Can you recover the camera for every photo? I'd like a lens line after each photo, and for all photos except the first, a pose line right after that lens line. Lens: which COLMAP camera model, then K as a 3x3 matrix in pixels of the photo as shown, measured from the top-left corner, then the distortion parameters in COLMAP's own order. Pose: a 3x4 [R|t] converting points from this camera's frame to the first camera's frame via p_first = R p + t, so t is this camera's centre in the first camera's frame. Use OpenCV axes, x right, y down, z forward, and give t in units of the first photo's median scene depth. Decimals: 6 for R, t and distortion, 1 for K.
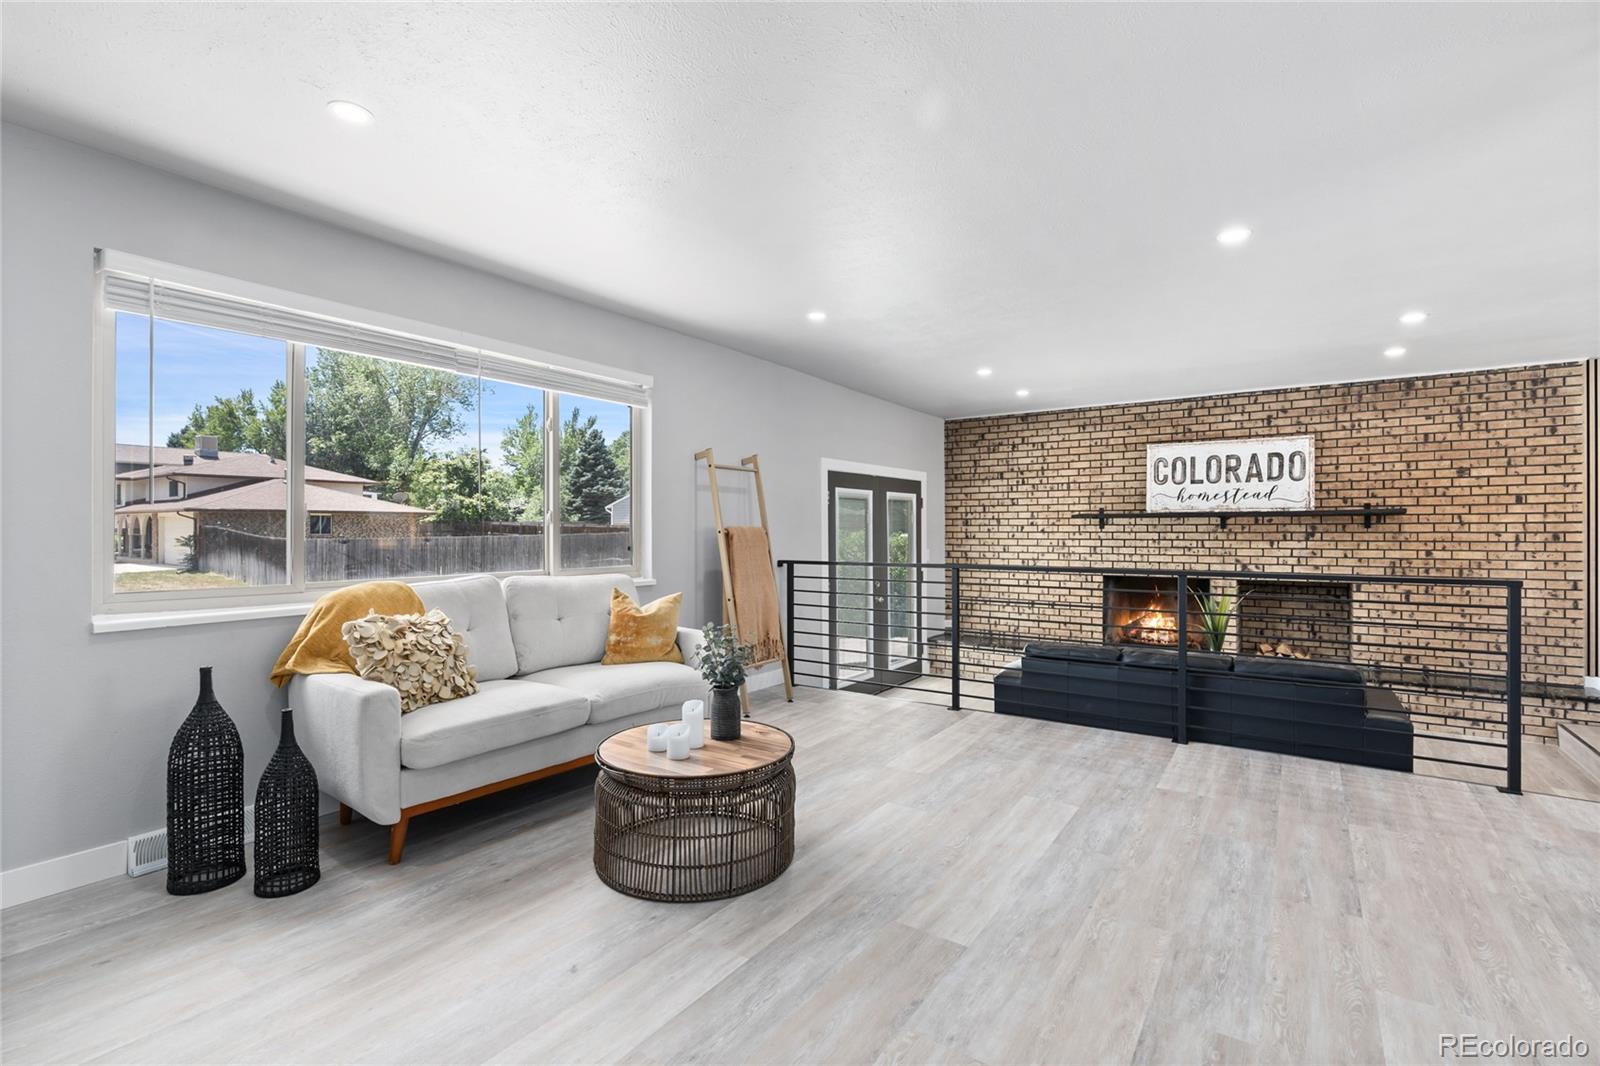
lens RADIAL K [[719.9, 0, 804.5], [0, 719.9, 532.8], [0, 0, 1]] dist [-0.011017, 0.002240]
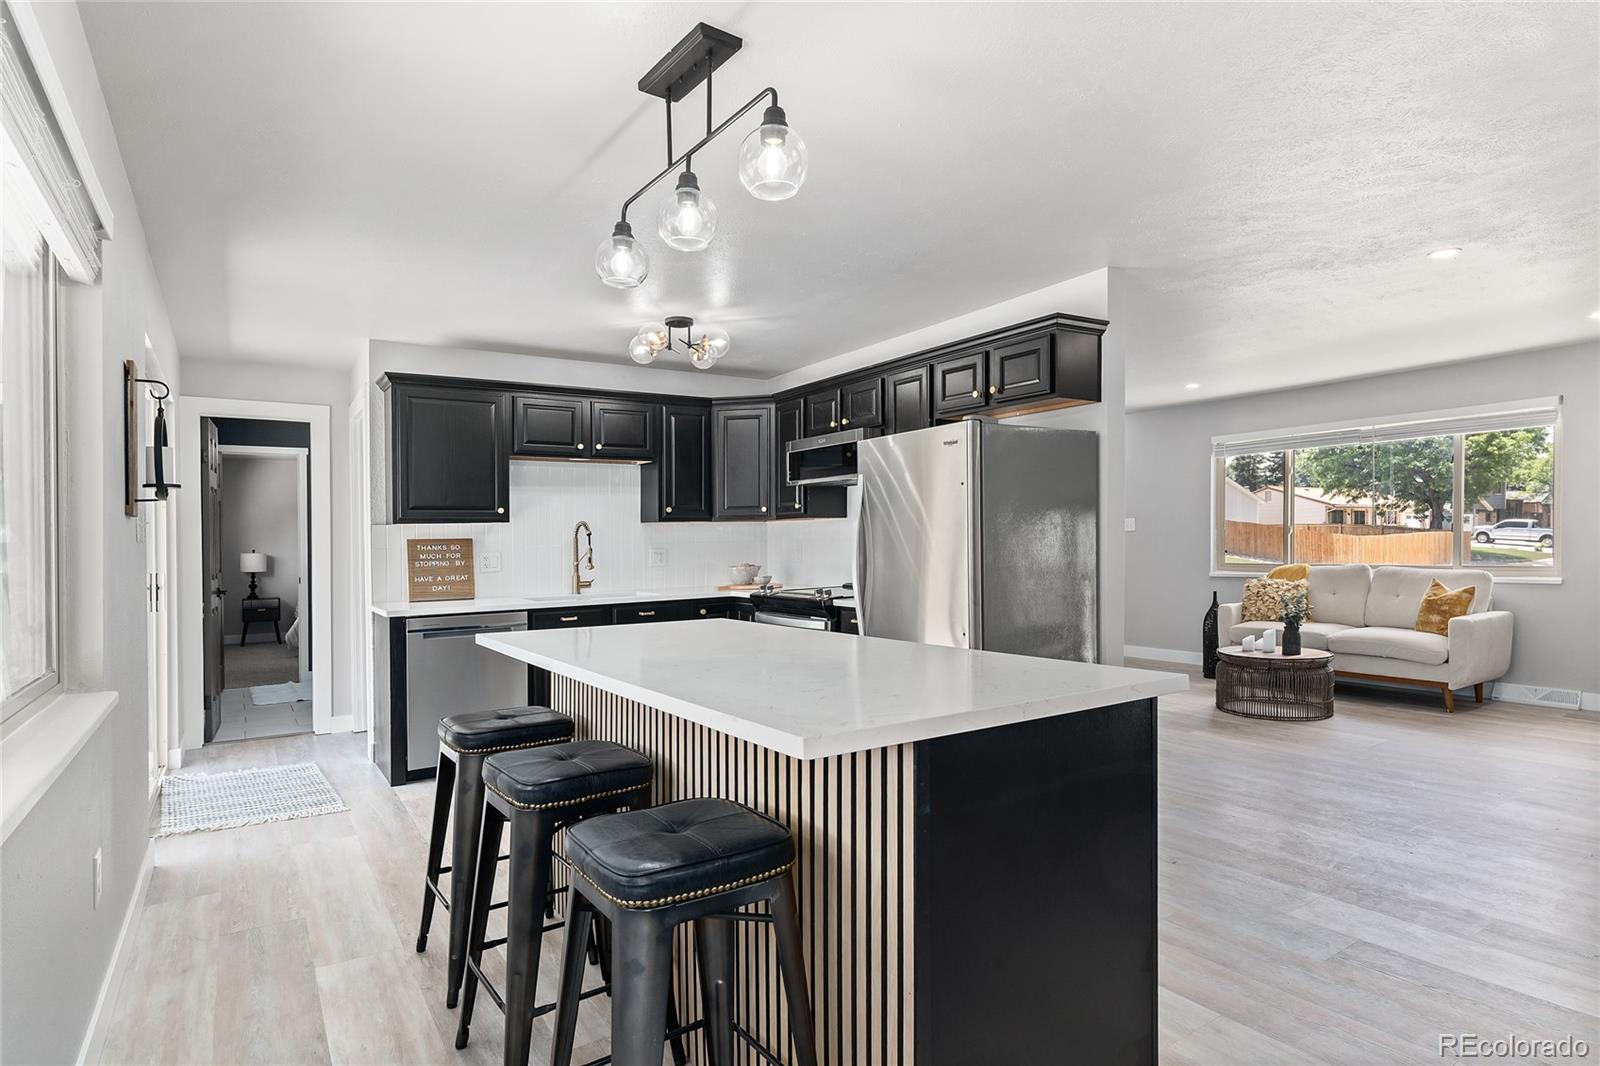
lens RADIAL K [[842.7, 0, 810.7], [0, 842.7, 568.9], [0, 0, 1]] dist [-0.007567, 0.002281]
pose [[-0.368005, 0.033950, -0.929204, 1.223429], [0.012250, 0.999424, 0.031664, -0.005238], [0.929743, 0.000269, -0.368209, 0.353700]]
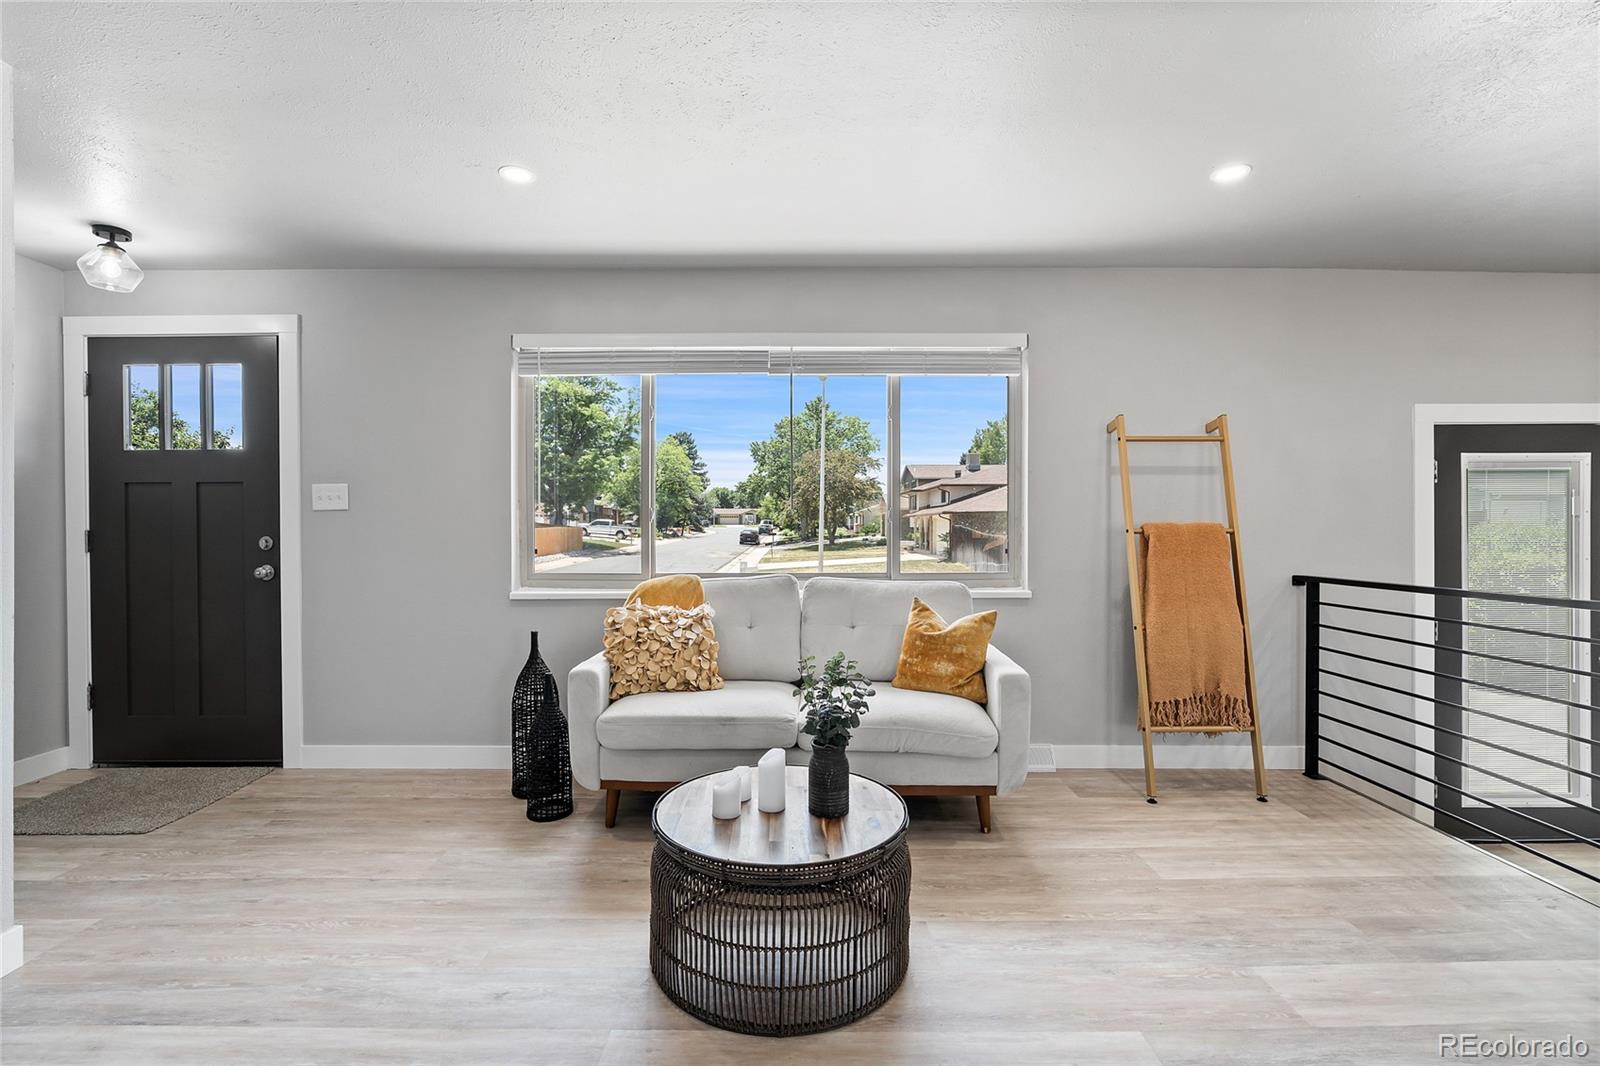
lens RADIAL K [[719.9, 0, 797.7], [0, 719.9, 533.8], [0, 0, 1]] dist [-0.011017, 0.002240]
pose [[0.568375, 0.005727, -0.822750, 0.255067], [-0.002884, 0.999983, 0.004969, -0.001004], [0.822765, -0.000451, 0.568382, 0.300408]]
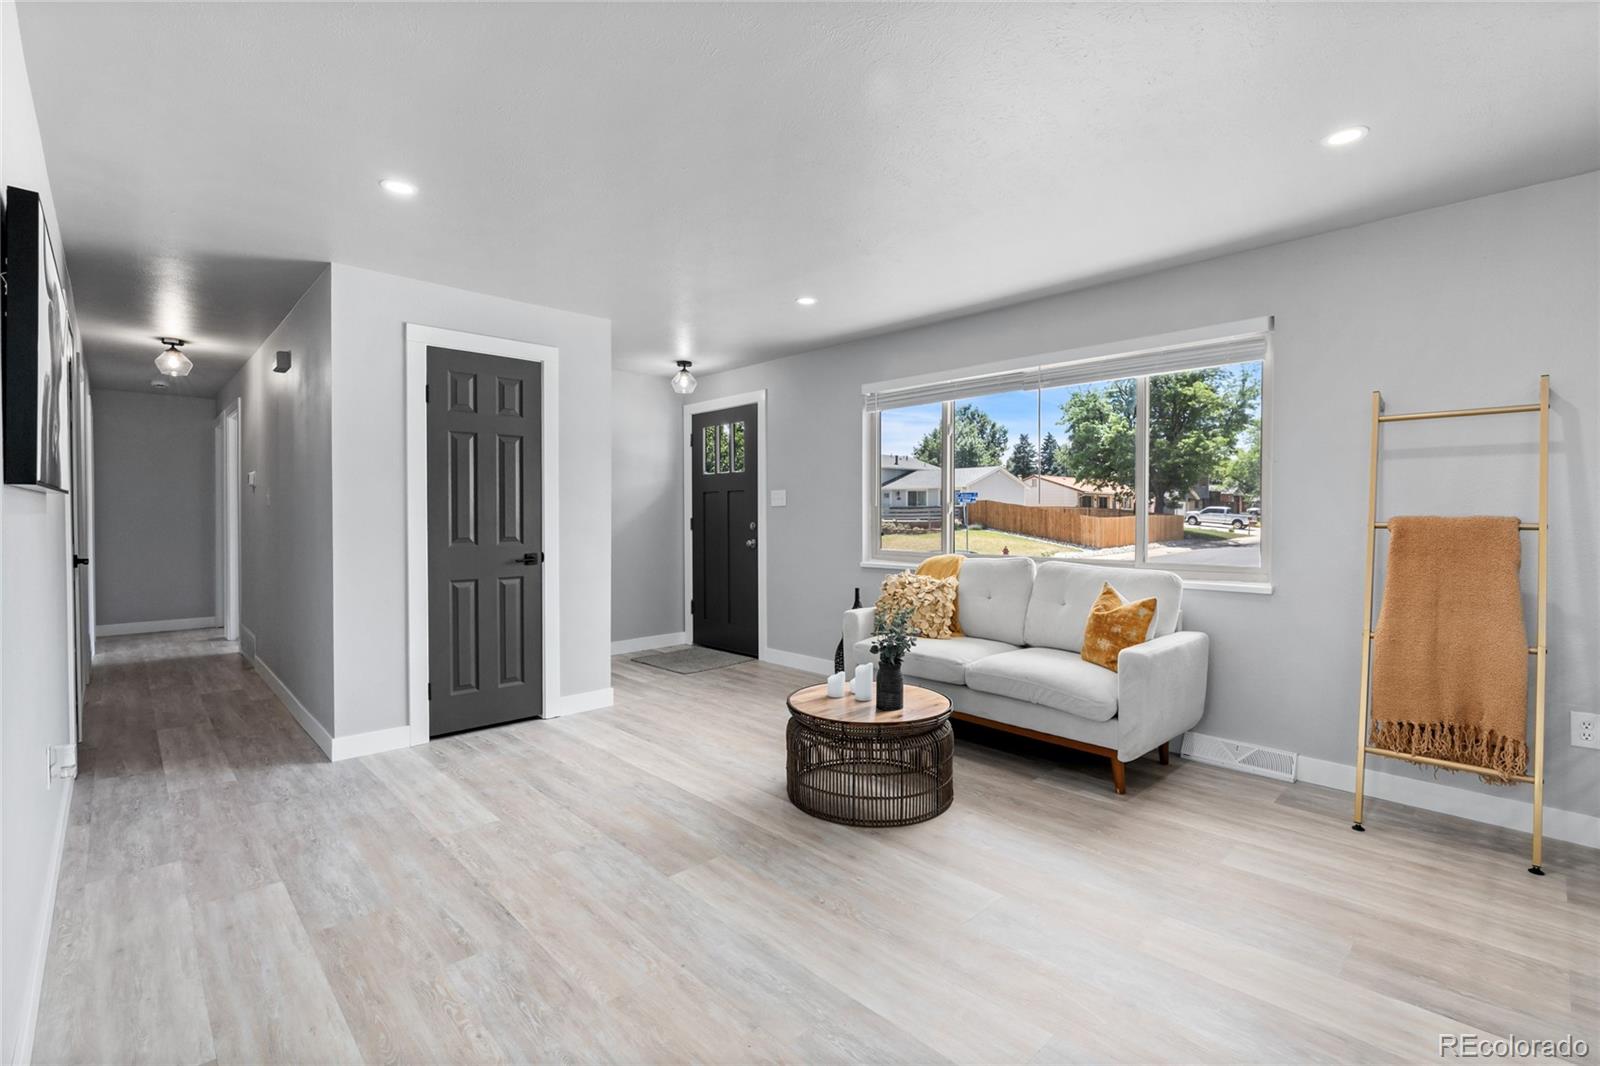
lens RADIAL K [[719.9, 0, 800.4], [0, 719.9, 527.0], [0, 0, 1]] dist [-0.011017, 0.002240]
pose [[-0.201753, 0.014845, -0.979324, 0.536793], [-0.007072, 0.999837, 0.016613, -0.005835], [0.979411, 0.010277, -0.201615, 0.584965]]
